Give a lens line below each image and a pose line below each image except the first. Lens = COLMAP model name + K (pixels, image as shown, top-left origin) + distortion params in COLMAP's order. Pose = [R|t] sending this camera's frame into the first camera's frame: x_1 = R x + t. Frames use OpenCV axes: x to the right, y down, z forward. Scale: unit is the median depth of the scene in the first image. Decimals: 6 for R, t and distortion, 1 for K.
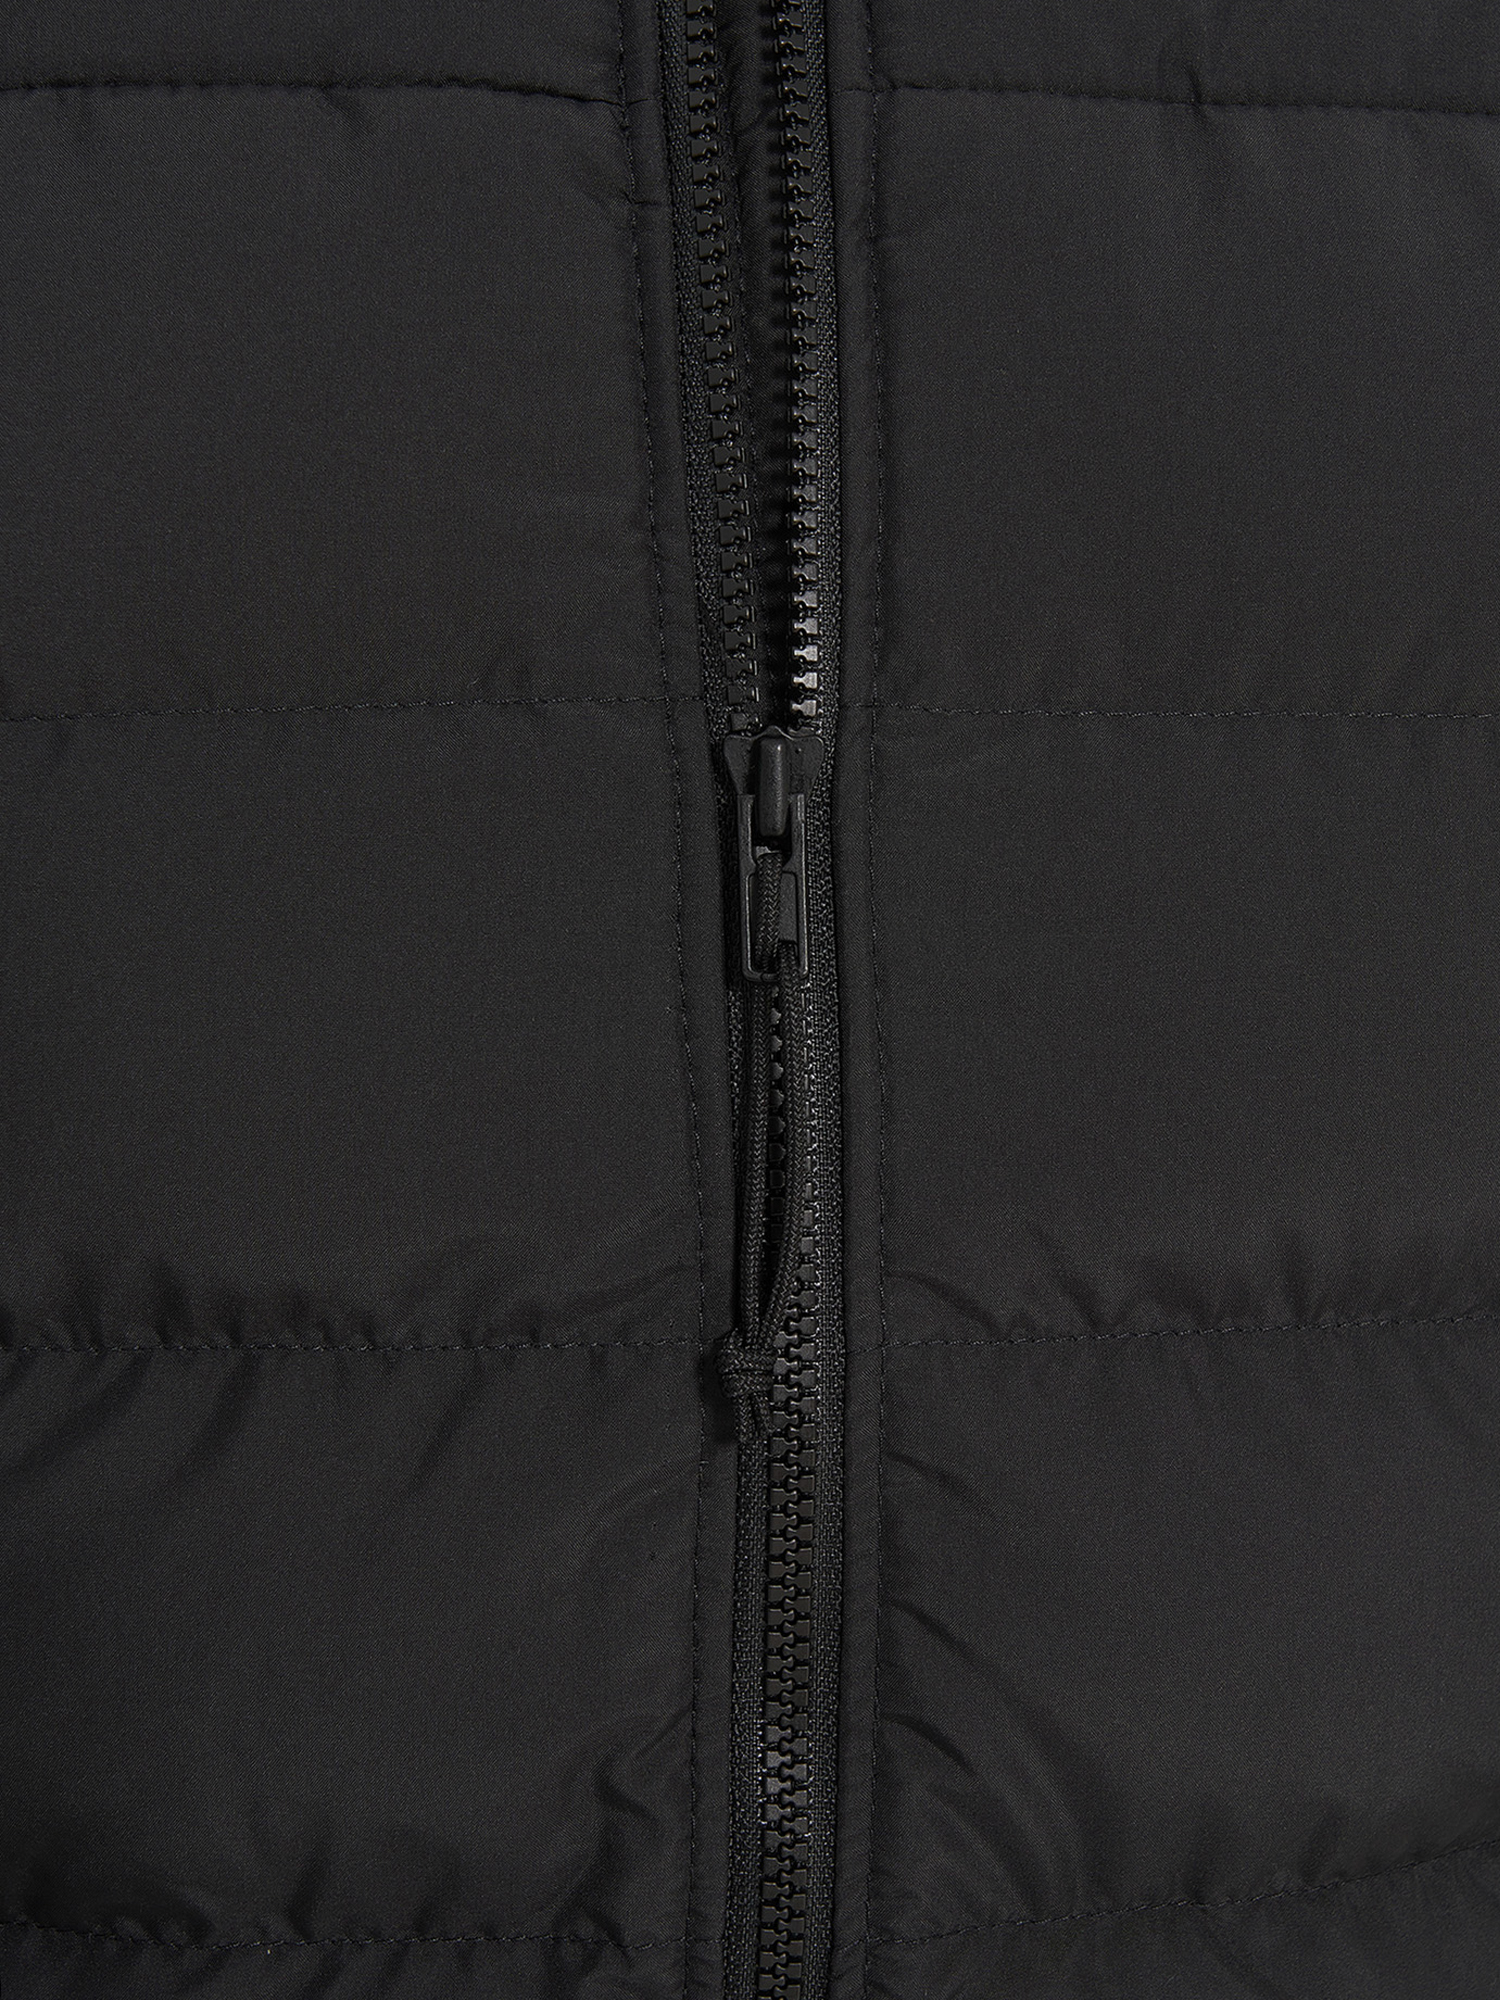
lens RADIAL K [[3920.9, 0, 750.0], [0, 3920.9, 1000.0], [0, 0, 1]] dist [0.285406, 0.024178]
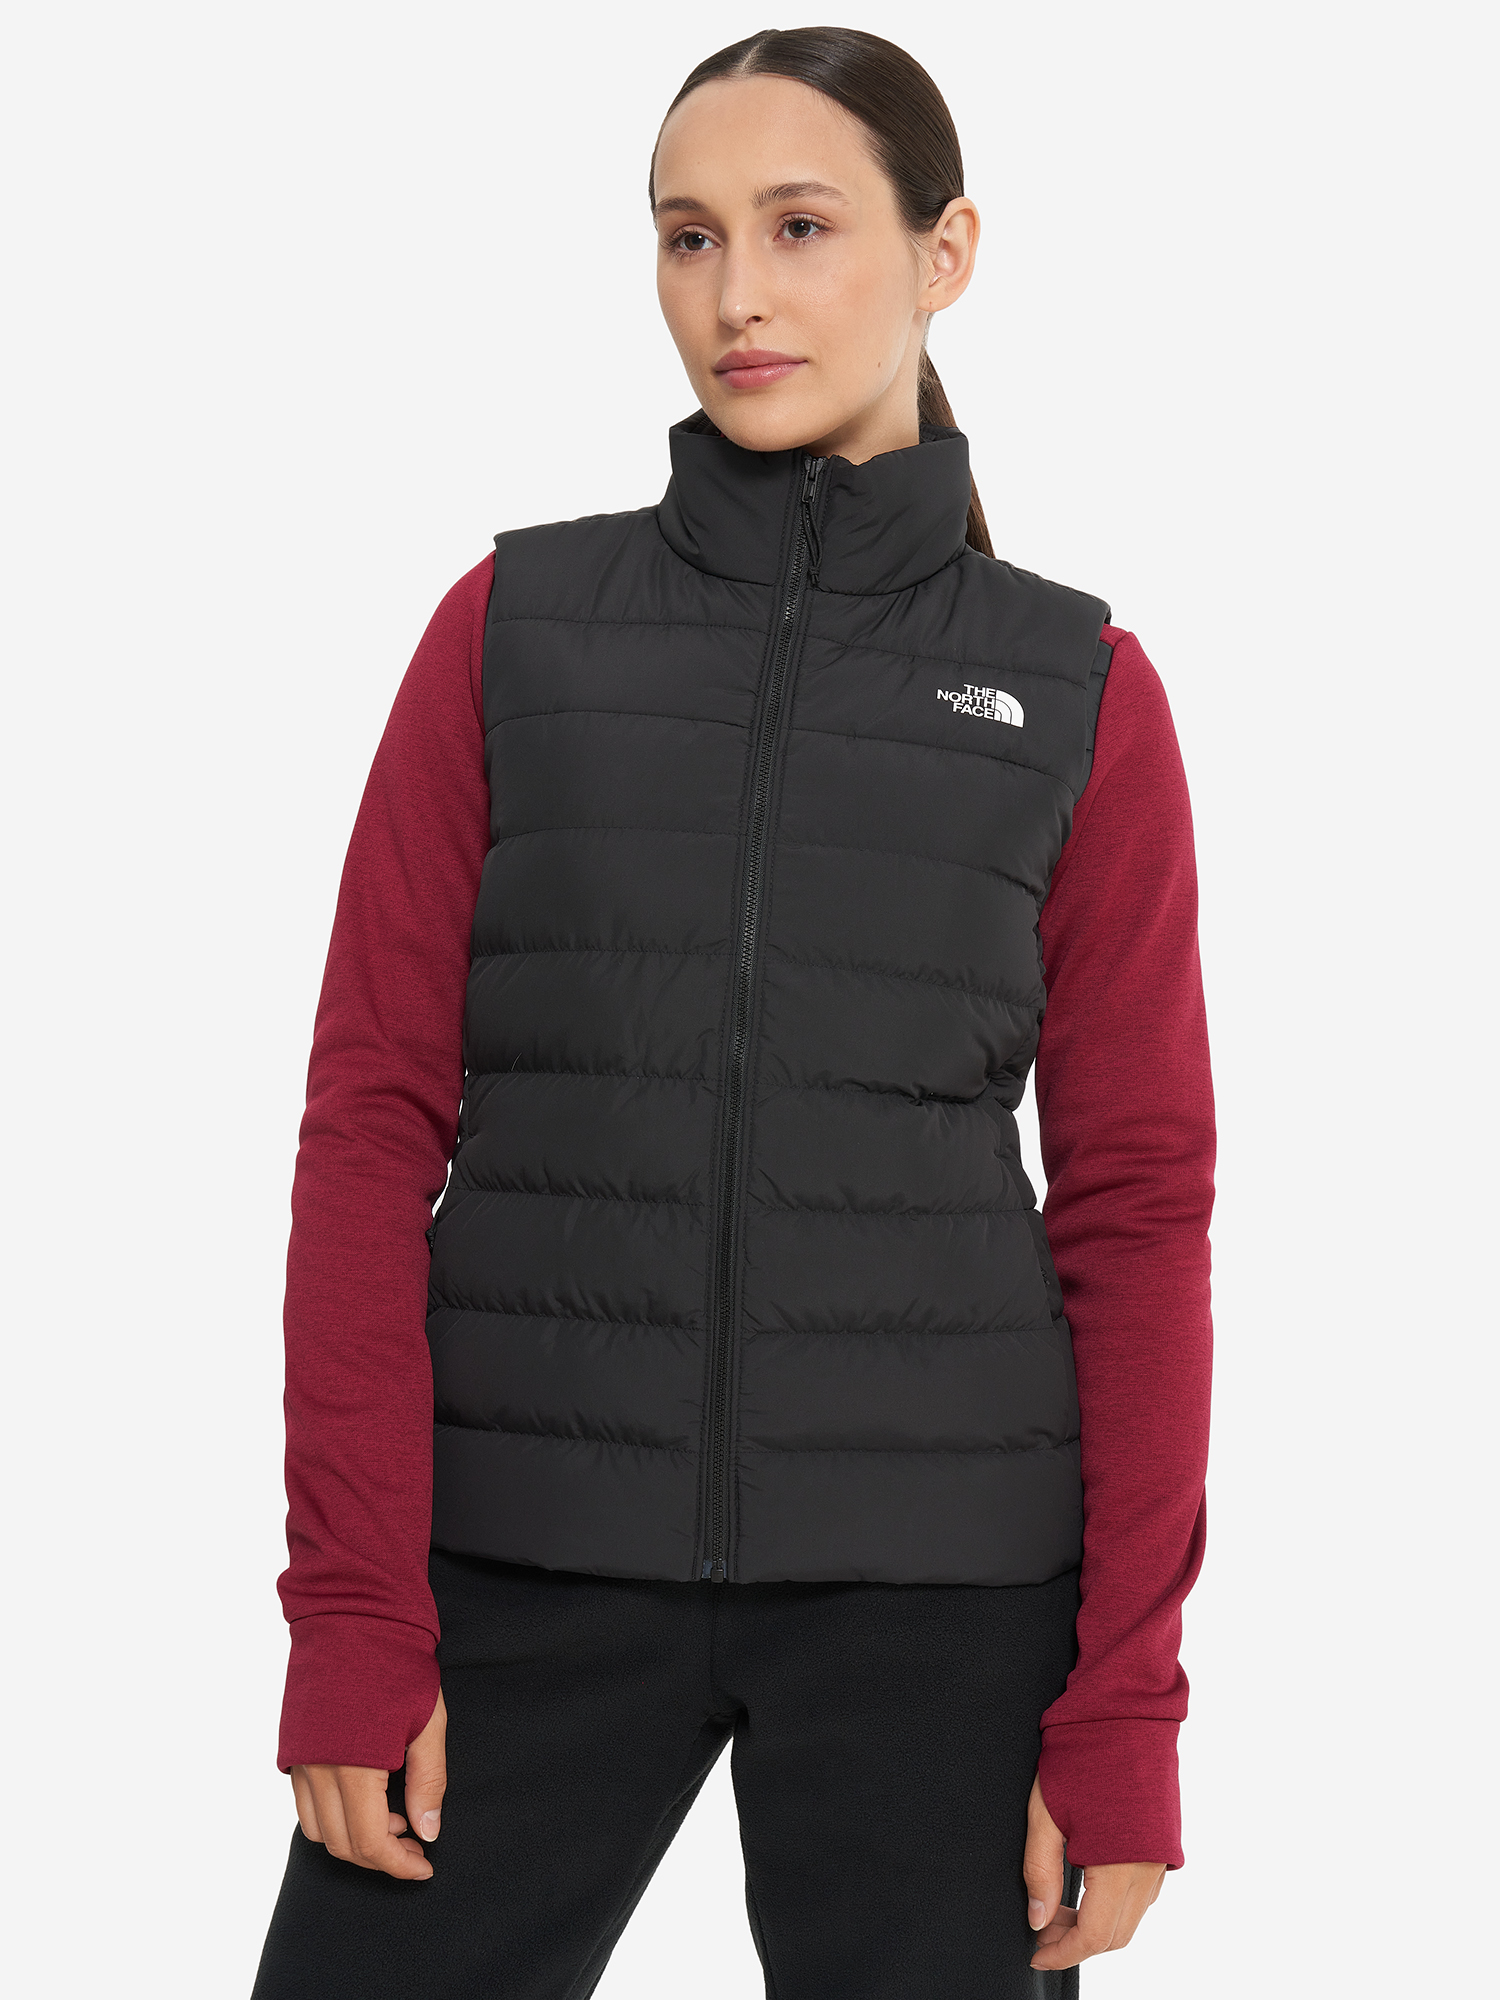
lens RADIAL K [[2976.6, 0, 750.0], [0, 2976.6, 1000.0], [0, 0, 1]] dist [-0.002986, -0.000768]
pose [[0.986669, 0.088069, -0.136852, 0.552538], [-0.107573, 0.983951, -0.142371, 0.693321], [0.122117, 0.155194, 0.980307, -2.822082]]
